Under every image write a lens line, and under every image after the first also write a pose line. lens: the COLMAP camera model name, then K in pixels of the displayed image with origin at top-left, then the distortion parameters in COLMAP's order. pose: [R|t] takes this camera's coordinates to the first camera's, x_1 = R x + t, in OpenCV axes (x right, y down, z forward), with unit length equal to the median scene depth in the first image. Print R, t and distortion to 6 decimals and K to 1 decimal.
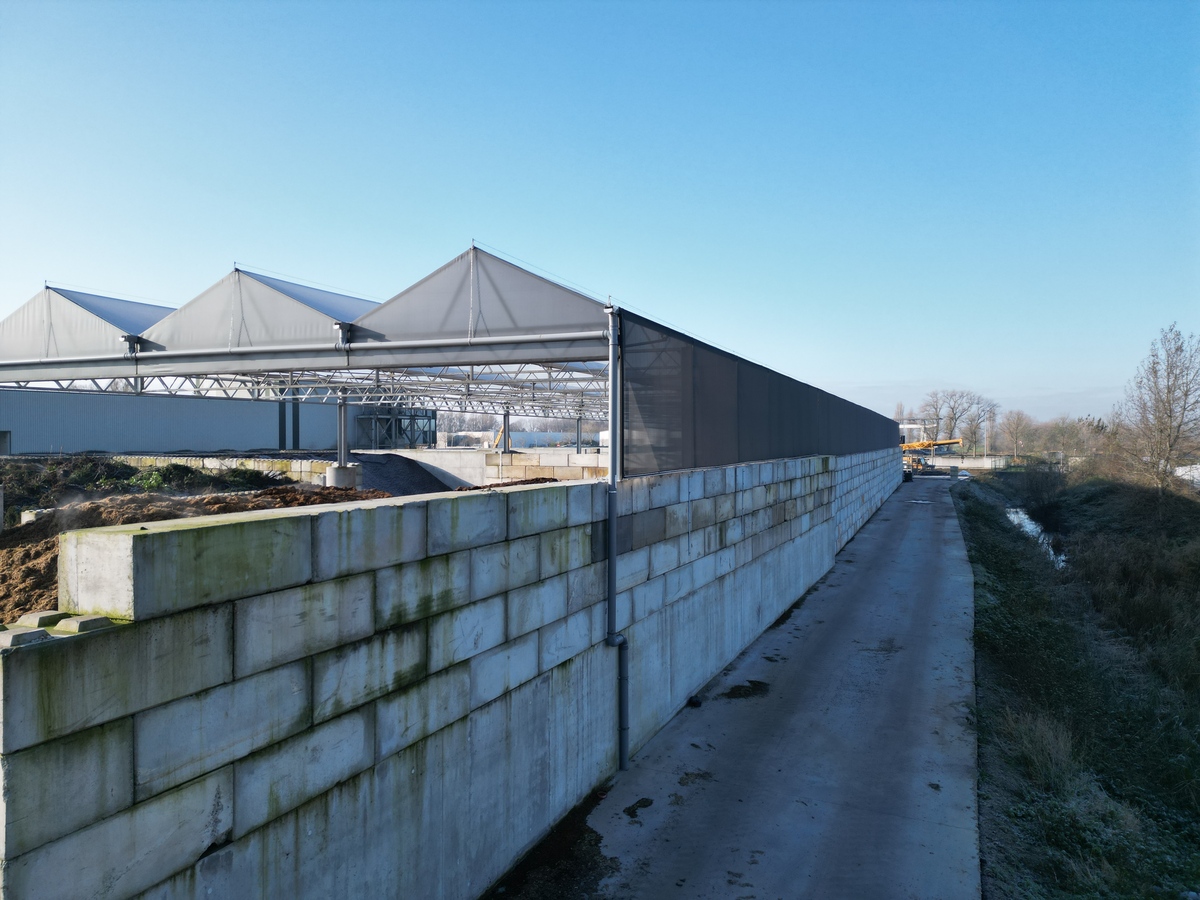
lens RADIAL K [[830.9, 0, 614.2], [0, 830.9, 447.8], [0, 0, 1]] dist [0.069538, -0.066514]
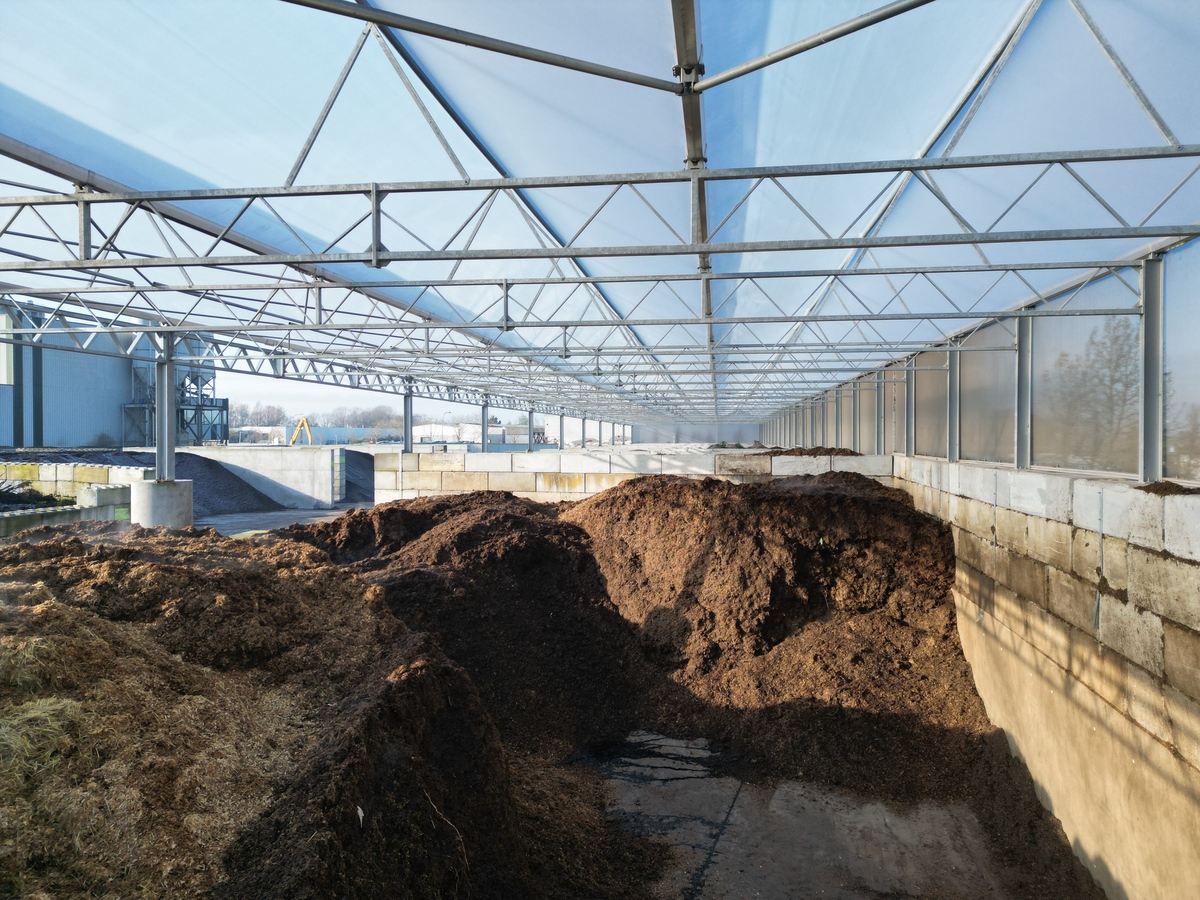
lens RADIAL K [[831.9, 0, 602.3], [0, 831.9, 444.2], [0, 0, 1]] dist [0.076716, -0.064963]
pose [[0.974121, -0.001126, 0.226023, -0.106982], [0.001195, 0.999999, -0.000166, 0.000047], [-0.226023, 0.000432, 0.974122, 0.254544]]
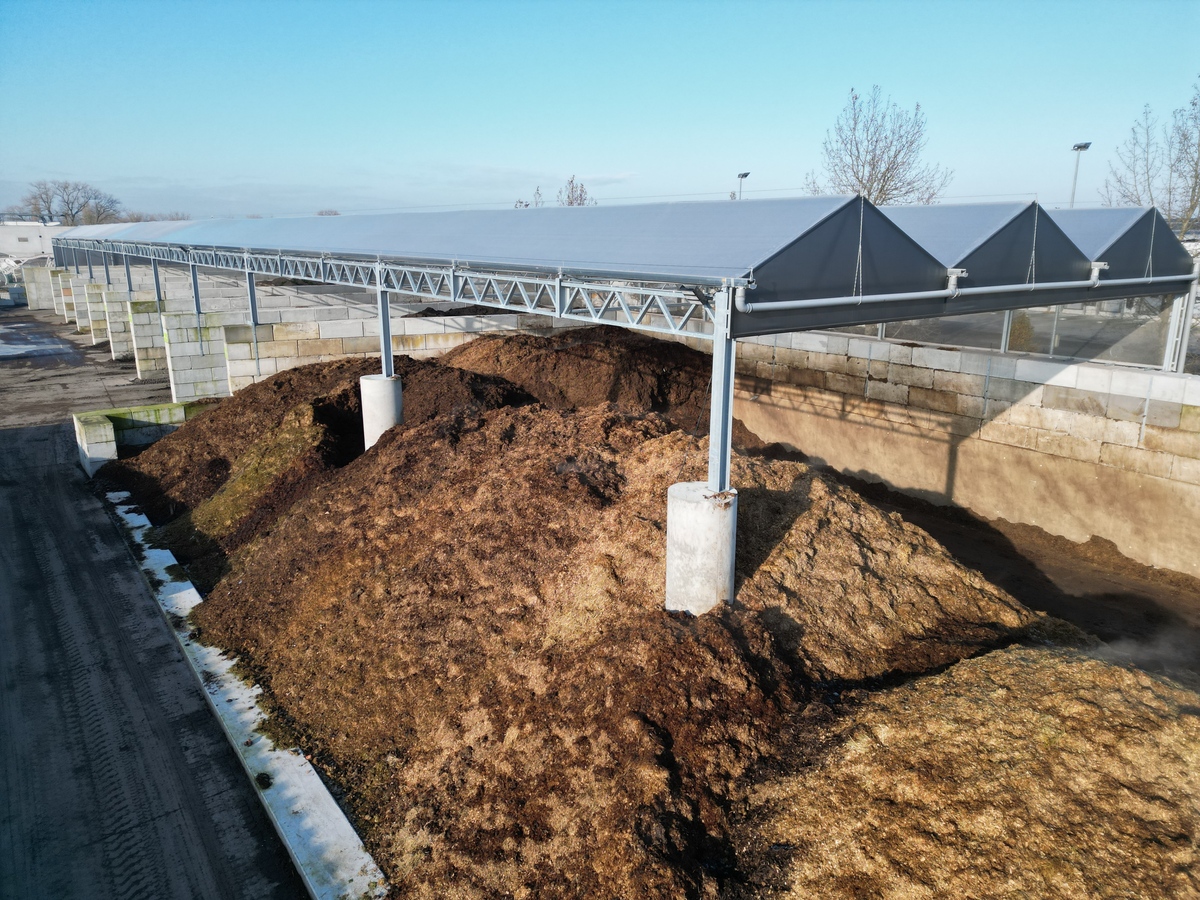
lens RADIAL K [[831.9, 0, 602.3], [0, 831.9, 444.2], [0, 0, 1]] dist [0.076716, -0.064963]
pose [[0.531871, -0.200571, 0.822730, -0.499402], [0.003892, 0.972115, 0.234473, -0.053607], [-0.846816, -0.121507, 0.517821, 0.278022]]
